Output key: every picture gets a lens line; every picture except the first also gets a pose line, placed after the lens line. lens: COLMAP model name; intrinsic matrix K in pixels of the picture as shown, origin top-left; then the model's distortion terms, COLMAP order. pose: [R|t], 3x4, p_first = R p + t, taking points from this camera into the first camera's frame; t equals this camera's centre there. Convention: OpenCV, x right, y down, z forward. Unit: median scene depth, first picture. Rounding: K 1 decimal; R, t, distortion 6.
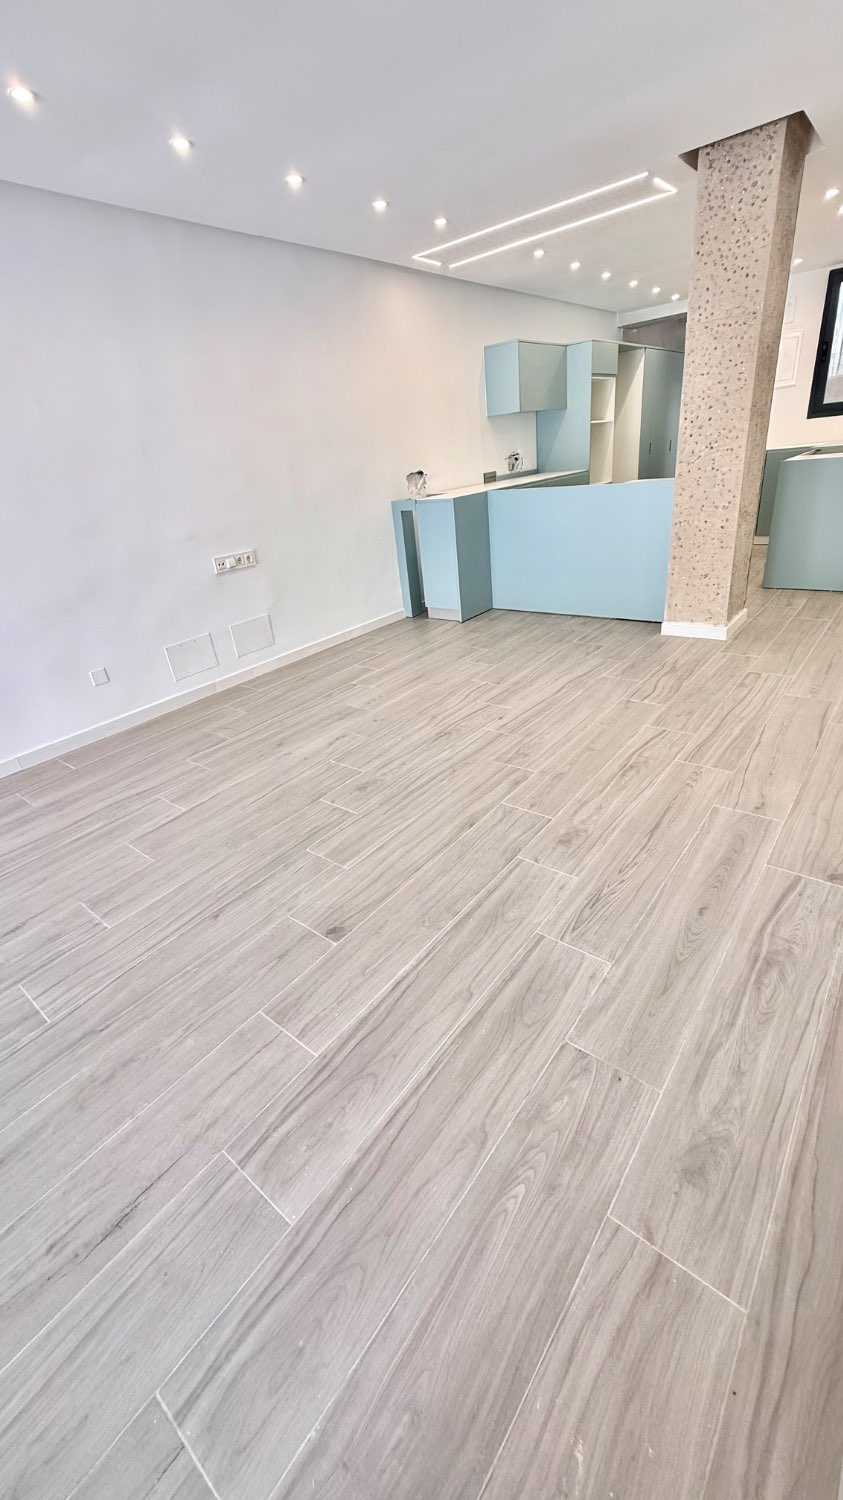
lens RADIAL K [[598.1, 0, 422.9], [0, 598.1, 745.7], [0, 0, 1]] dist [-0.001797, 0.000435]
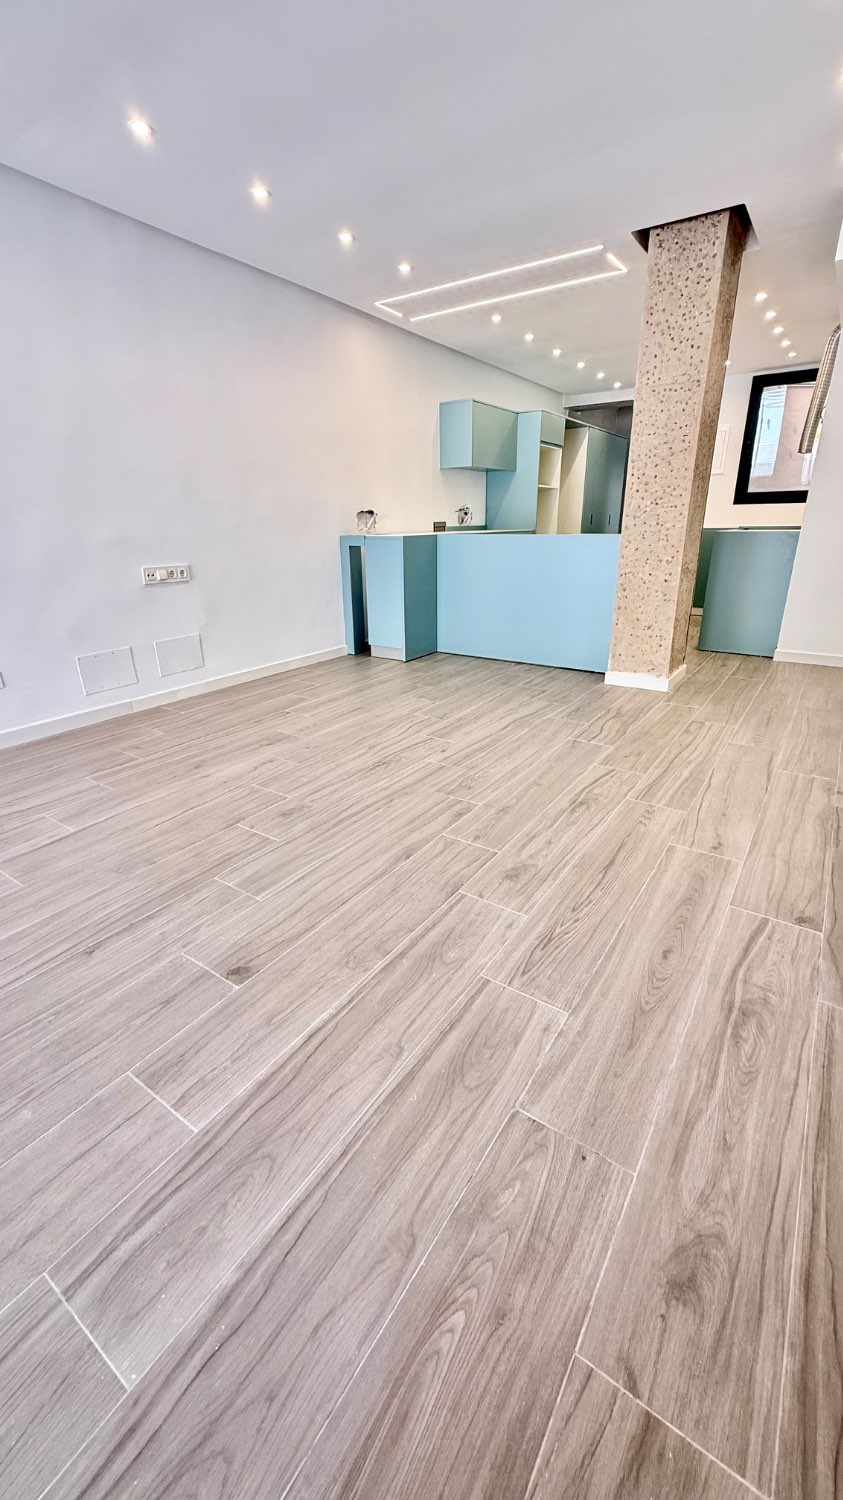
lens RADIAL K [[598.1, 0, 422.9], [0, 598.1, 745.7], [0, 0, 1]] dist [-0.001797, 0.000435]
pose [[0.993095, 0.056168, 0.102993, 0.002489], [-0.045477, 0.993603, -0.103367, 0.070091], [-0.108140, 0.097969, 0.989297, 0.122138]]
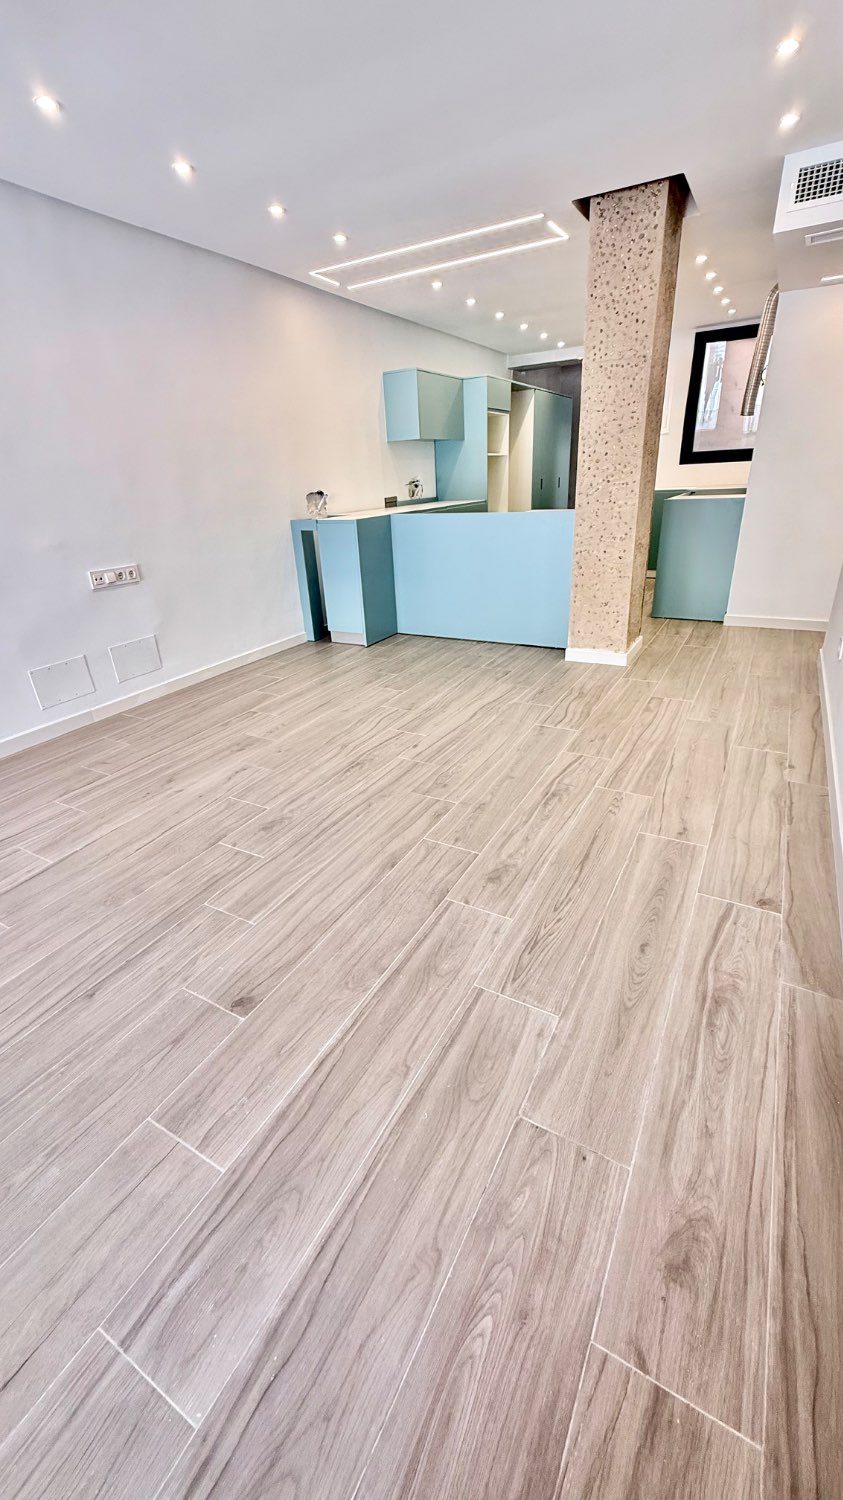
lens RADIAL K [[598.1, 0, 422.9], [0, 598.1, 745.7], [0, 0, 1]] dist [-0.001797, 0.000435]
pose [[0.985573, -0.017464, 0.168349, -0.028329], [0.024632, 0.998873, -0.040581, -0.012823], [-0.167450, 0.044142, 0.984892, 0.098514]]
